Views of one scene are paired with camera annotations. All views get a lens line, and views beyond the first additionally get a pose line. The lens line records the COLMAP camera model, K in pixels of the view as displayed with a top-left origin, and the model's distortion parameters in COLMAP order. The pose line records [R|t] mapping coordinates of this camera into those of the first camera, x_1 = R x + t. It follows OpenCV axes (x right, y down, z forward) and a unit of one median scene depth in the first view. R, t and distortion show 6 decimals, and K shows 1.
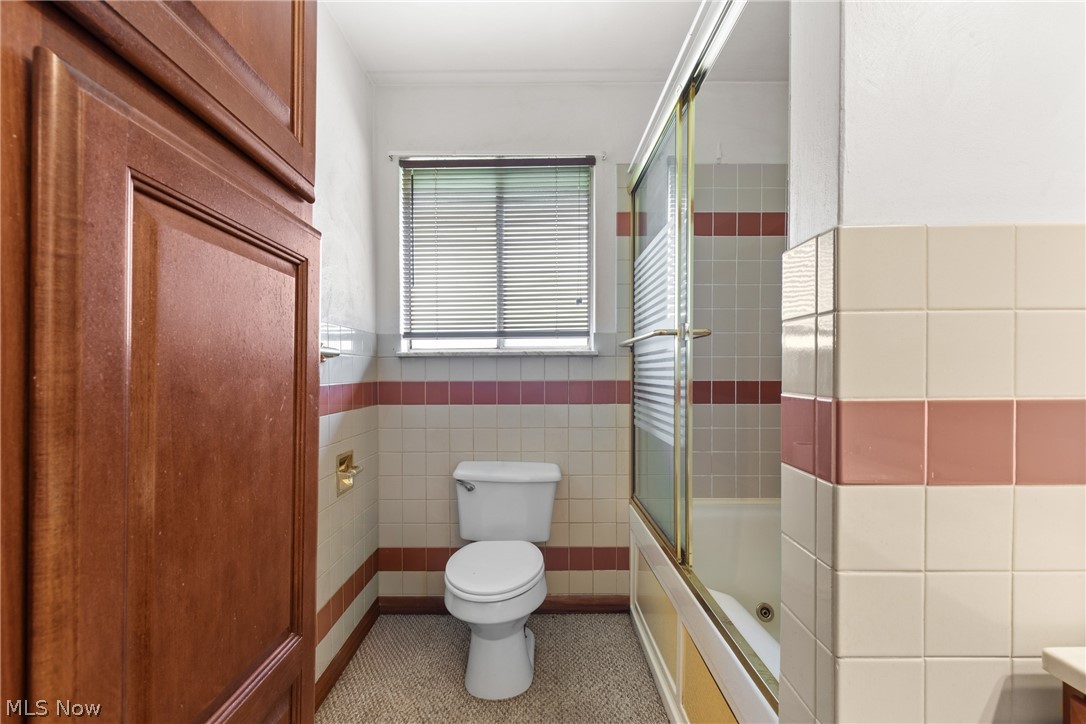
lens RADIAL K [[492.9, 0, 541.3], [0, 492.9, 382.4], [0, 0, 1]] dist [0.007279, -0.000505]
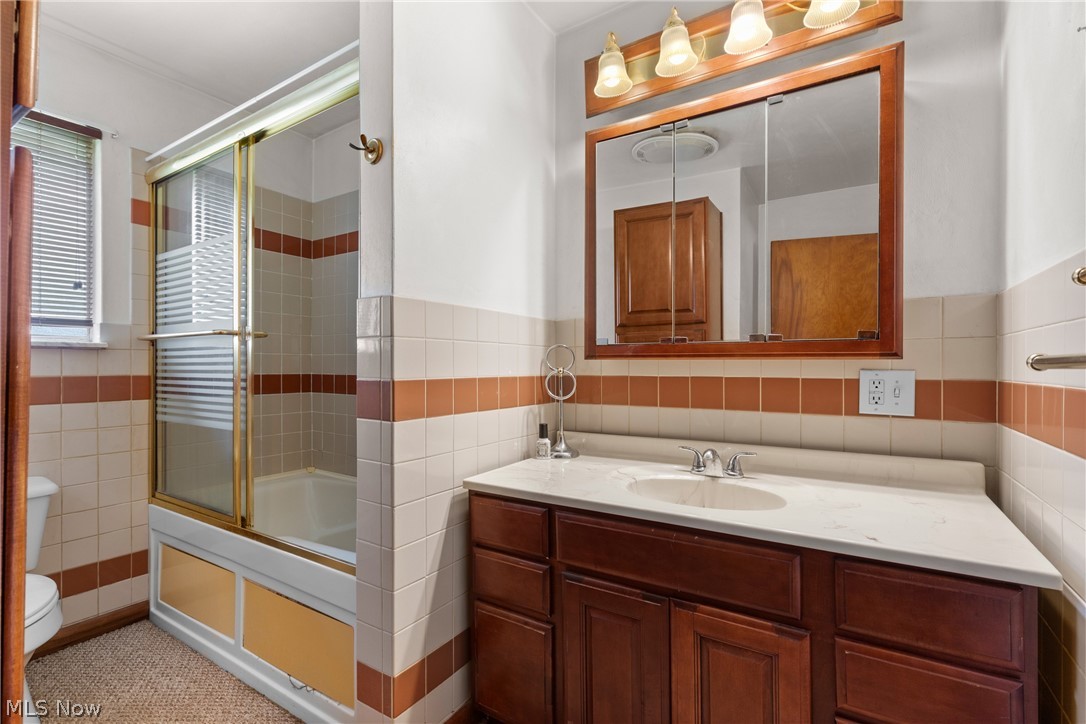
lens RADIAL K [[488.5, 0, 543.5], [0, 488.5, 366.1], [0, 0, 1]] dist [0.006689, 0.000139]
pose [[0.539912, 0.004011, 0.841712, -0.218676], [0.016170, 0.999755, -0.015136, 0.005452], [-0.841566, 0.021783, 0.539715, -0.174999]]
